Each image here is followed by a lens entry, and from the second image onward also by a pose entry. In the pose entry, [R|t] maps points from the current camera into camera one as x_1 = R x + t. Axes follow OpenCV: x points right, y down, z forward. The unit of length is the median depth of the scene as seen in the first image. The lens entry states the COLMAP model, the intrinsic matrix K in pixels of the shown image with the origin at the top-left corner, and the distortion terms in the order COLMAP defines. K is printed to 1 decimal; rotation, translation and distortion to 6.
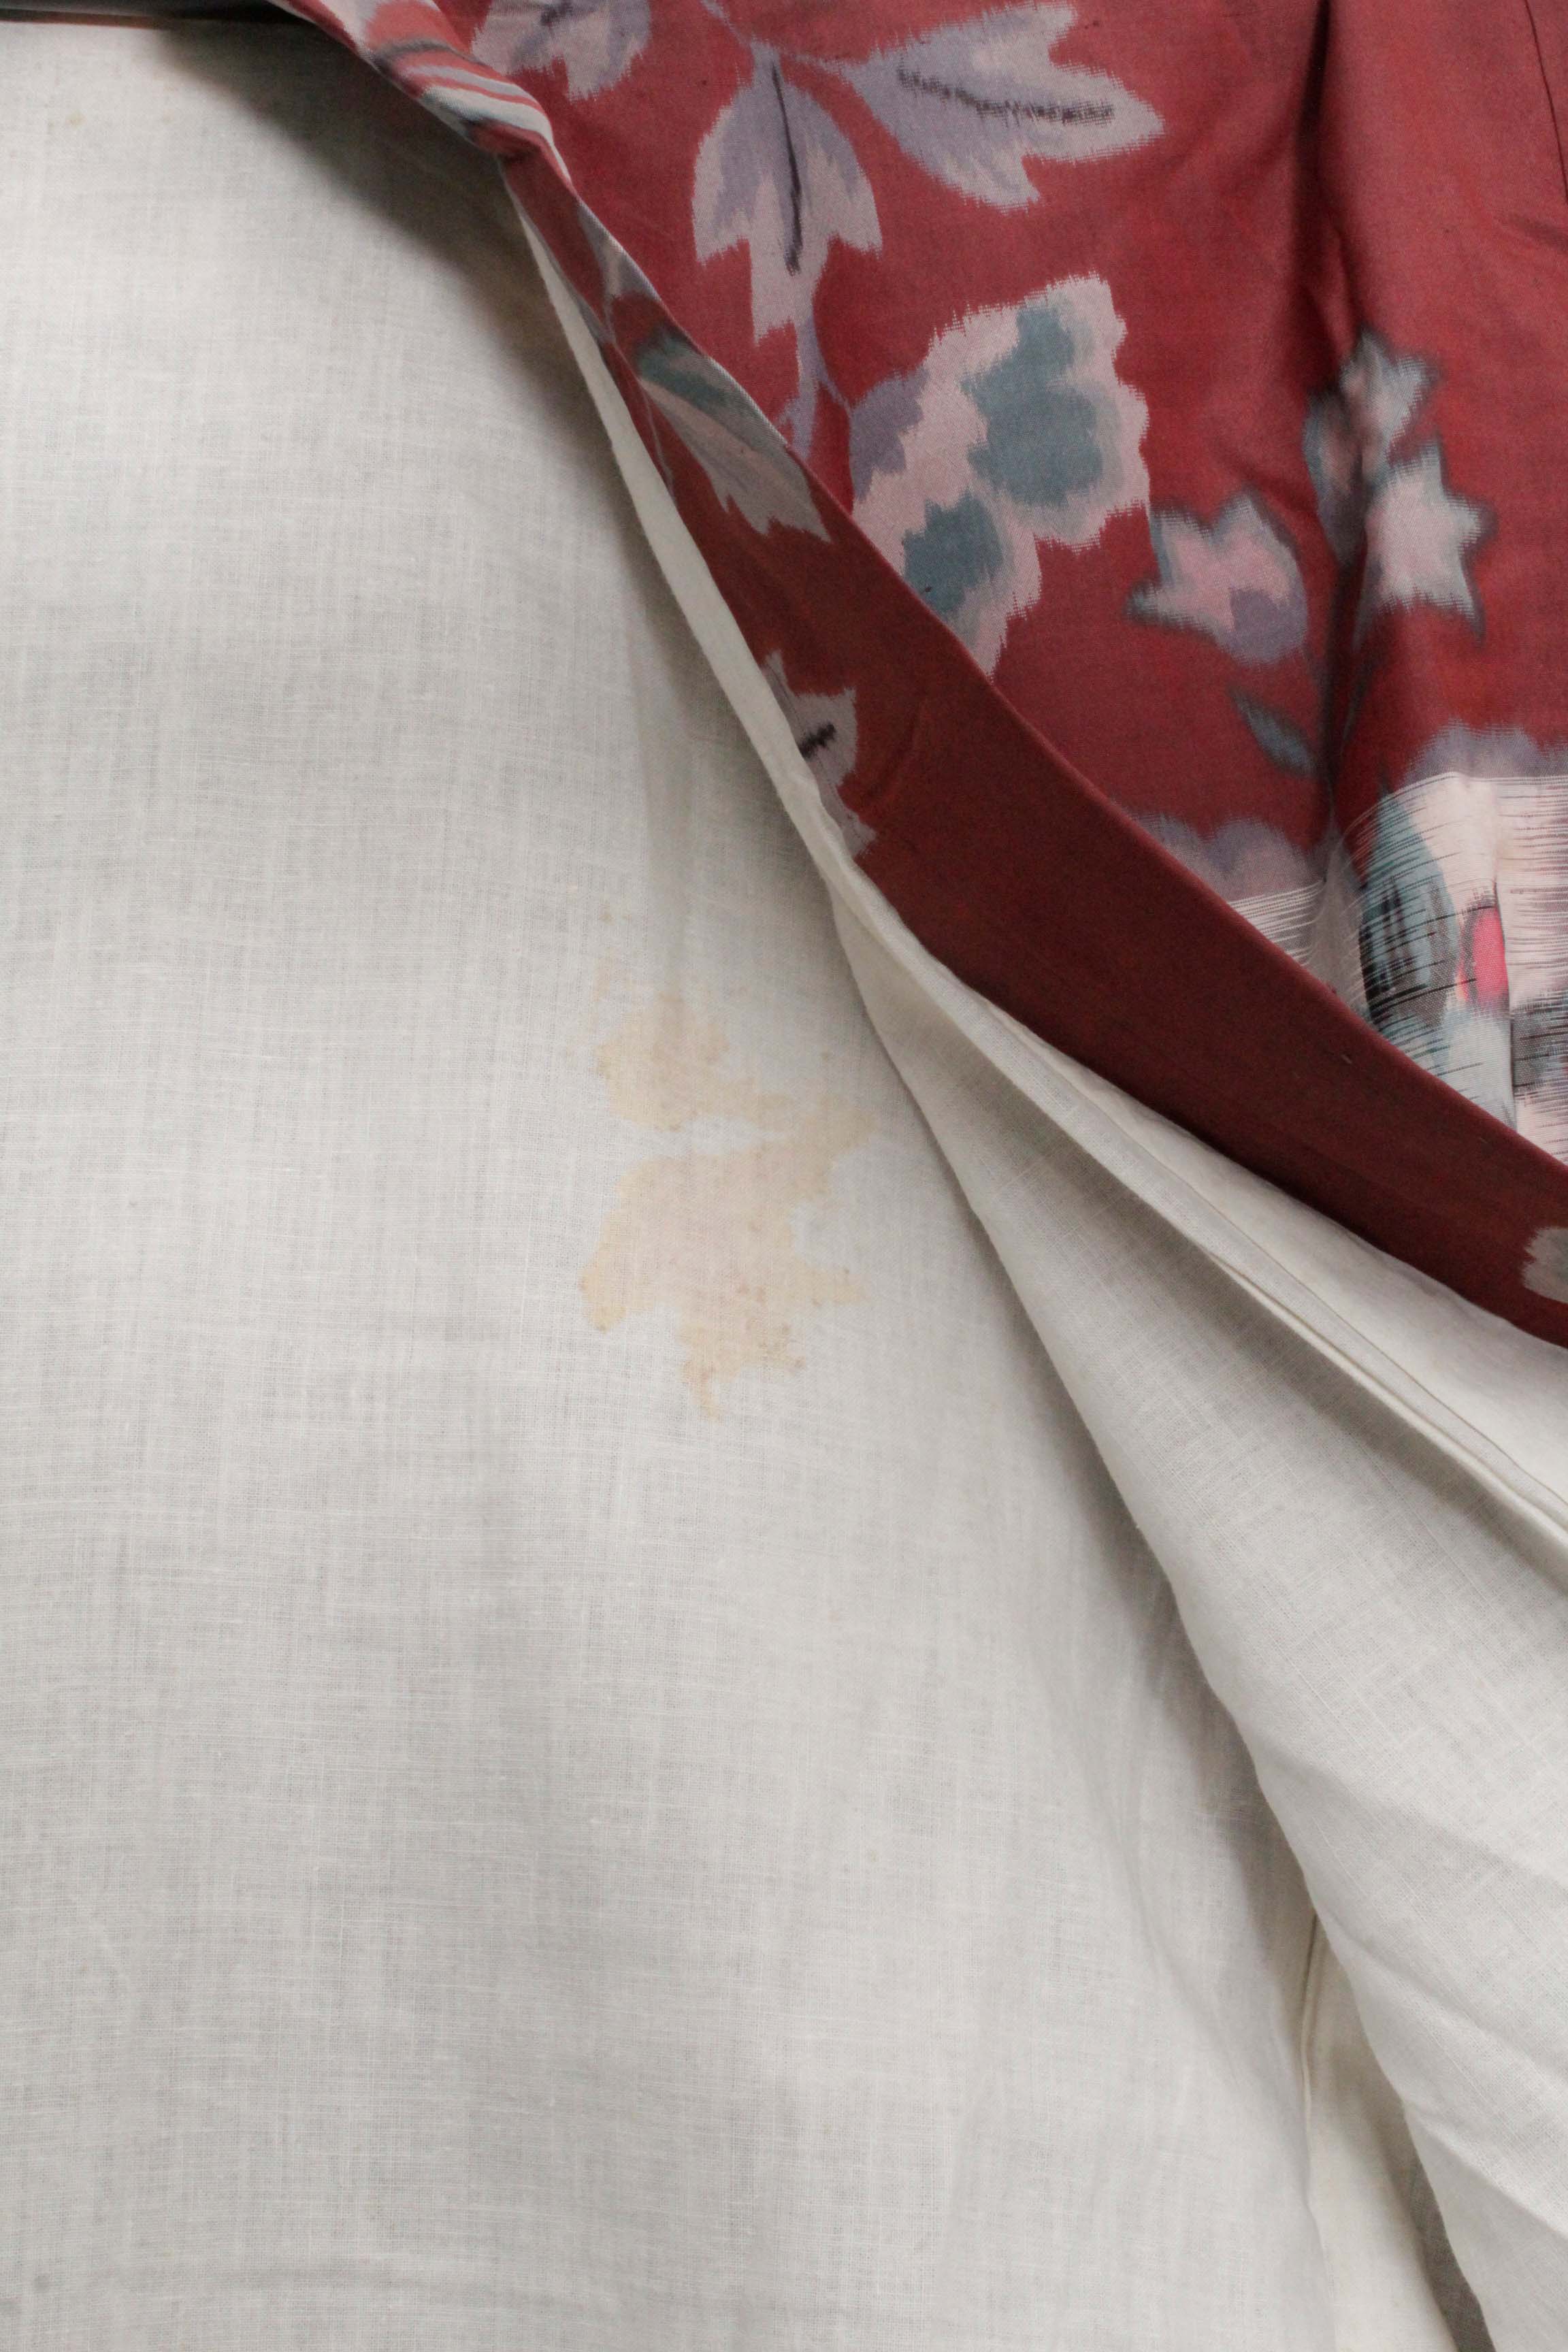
lens RADIAL K [[2787.4, 0, 834.4], [0, 2787.4, 1298.7], [0, 0, 1]] dist [-0.047441, 0.000000]
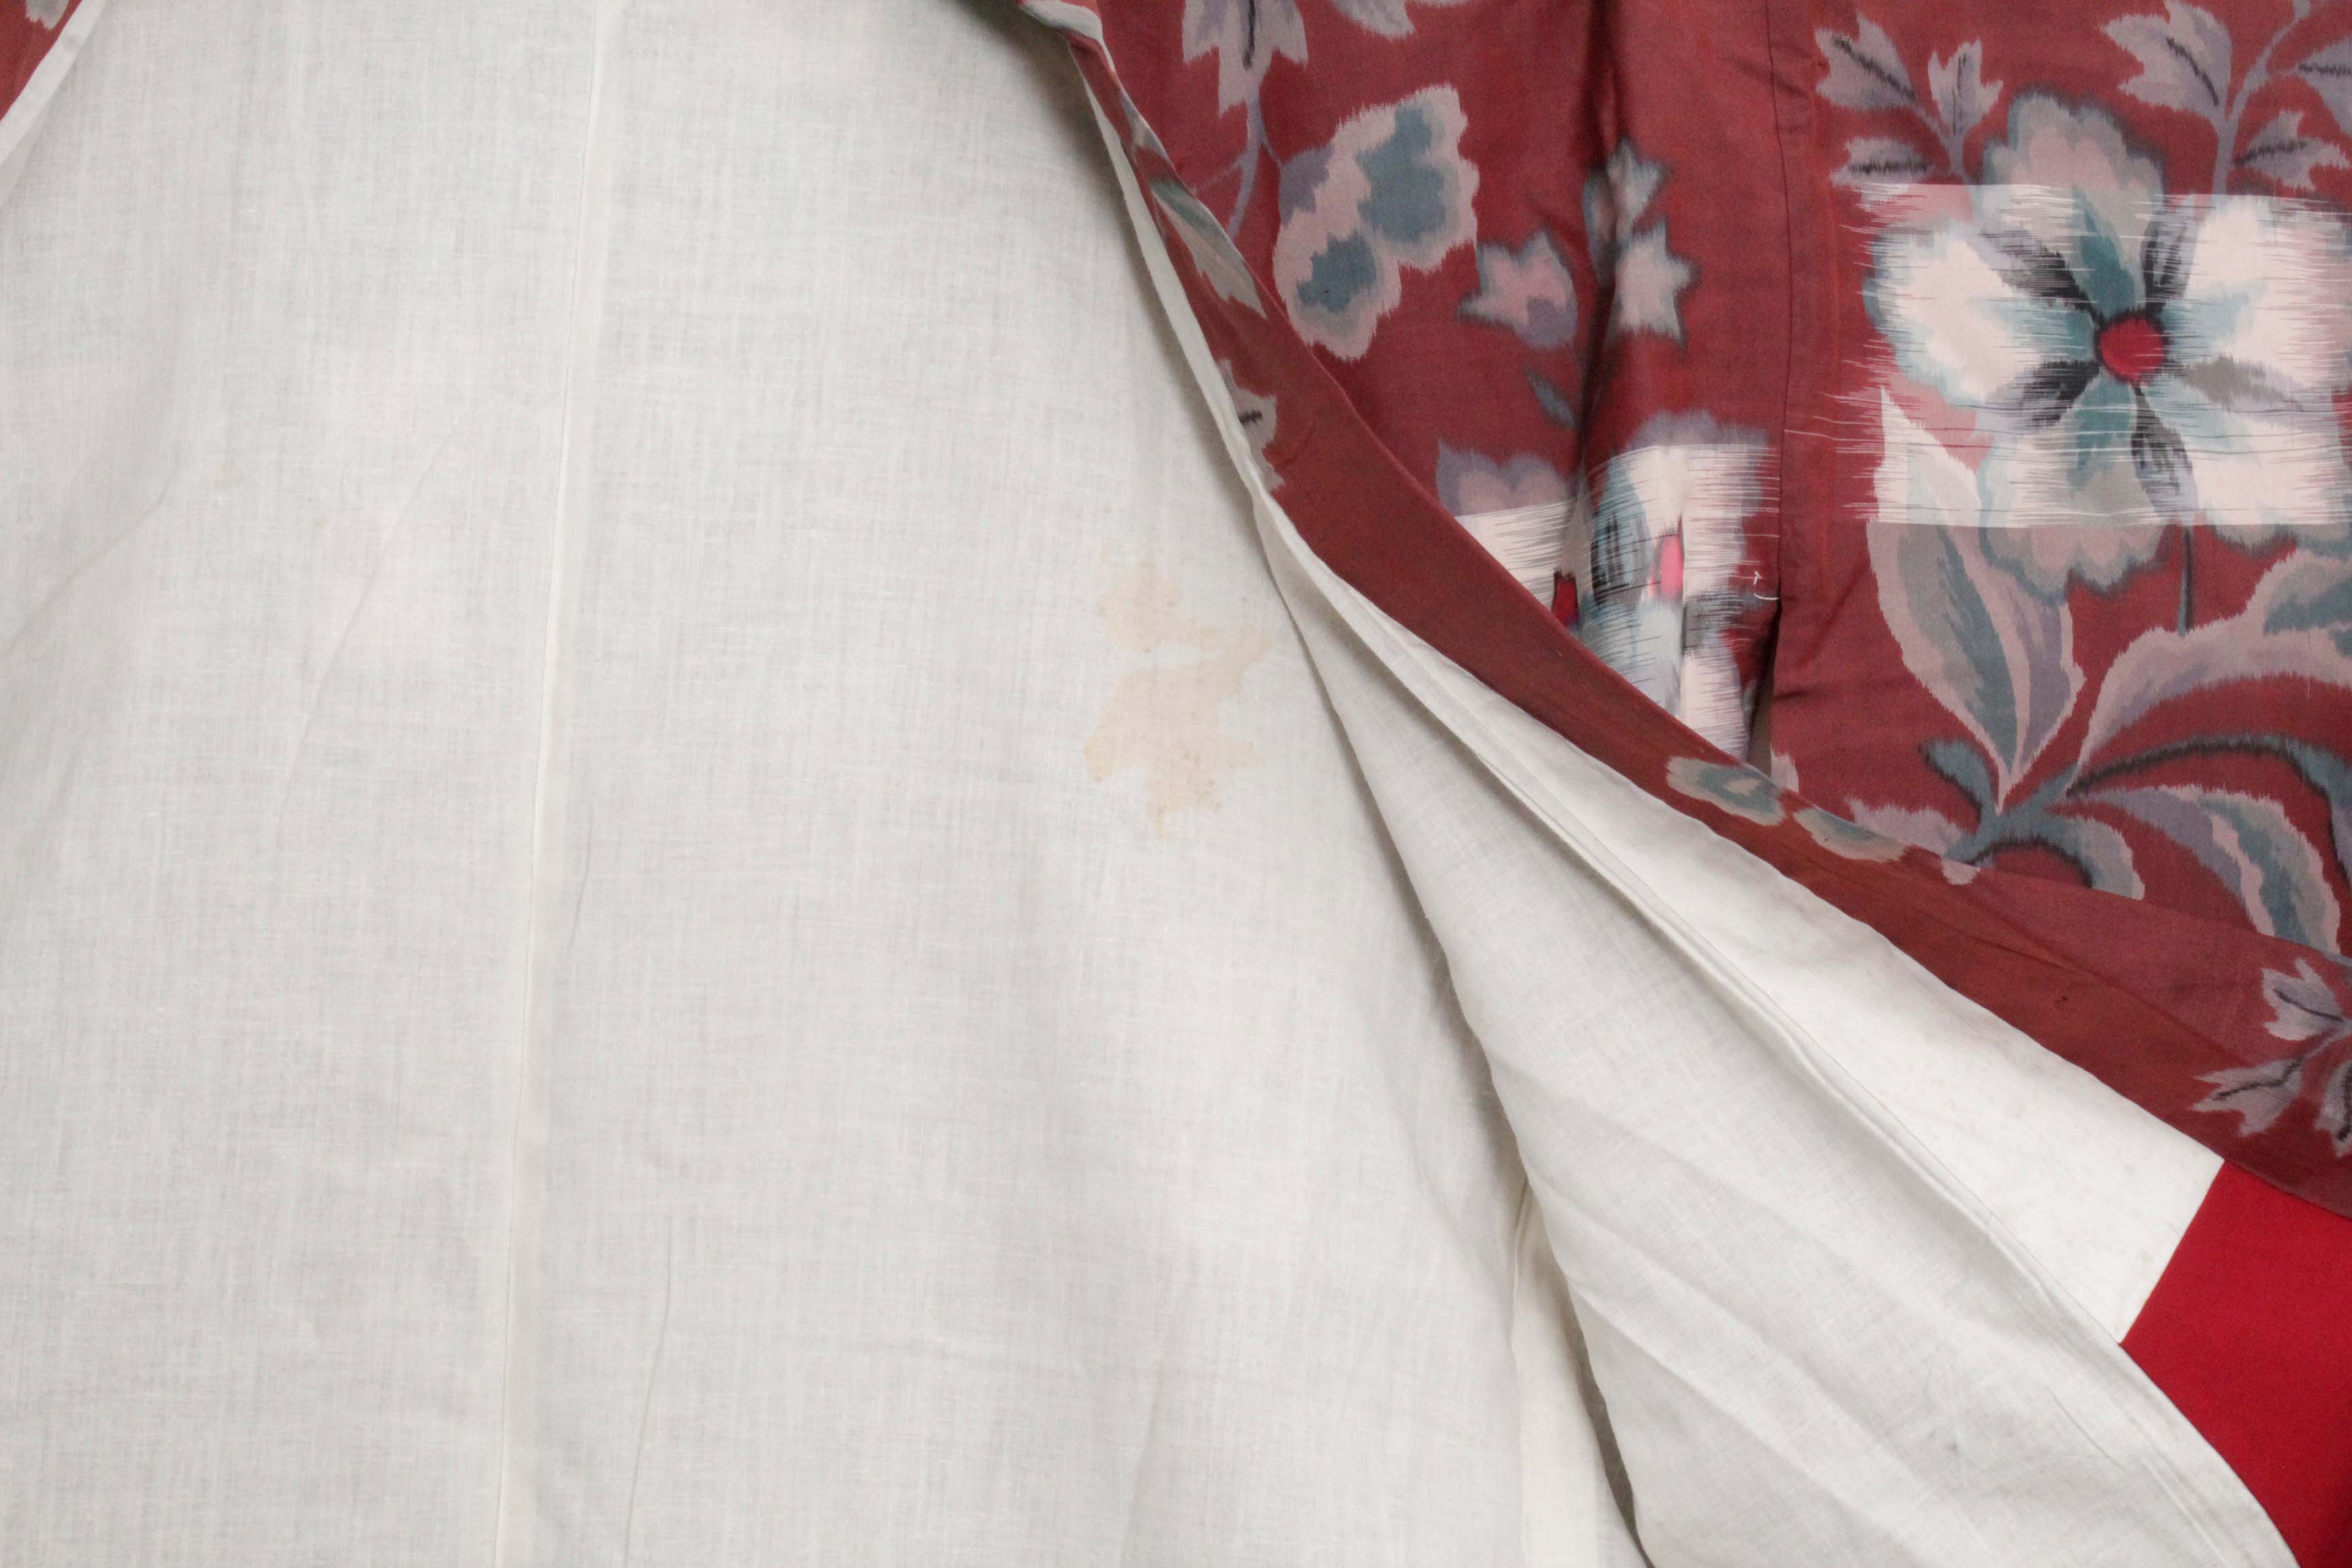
lens RADIAL K [[4295.0, 0, 1173.7], [0, 4295.0, 790.6], [0, 0, 1]] dist [-0.008188, 0.000000]
pose [[0.998820, 0.048071, 0.006913, -0.055255], [-0.048517, 0.994021, 0.097814, -0.221875], [-0.002169, -0.098034, 0.995181, -1.425915]]
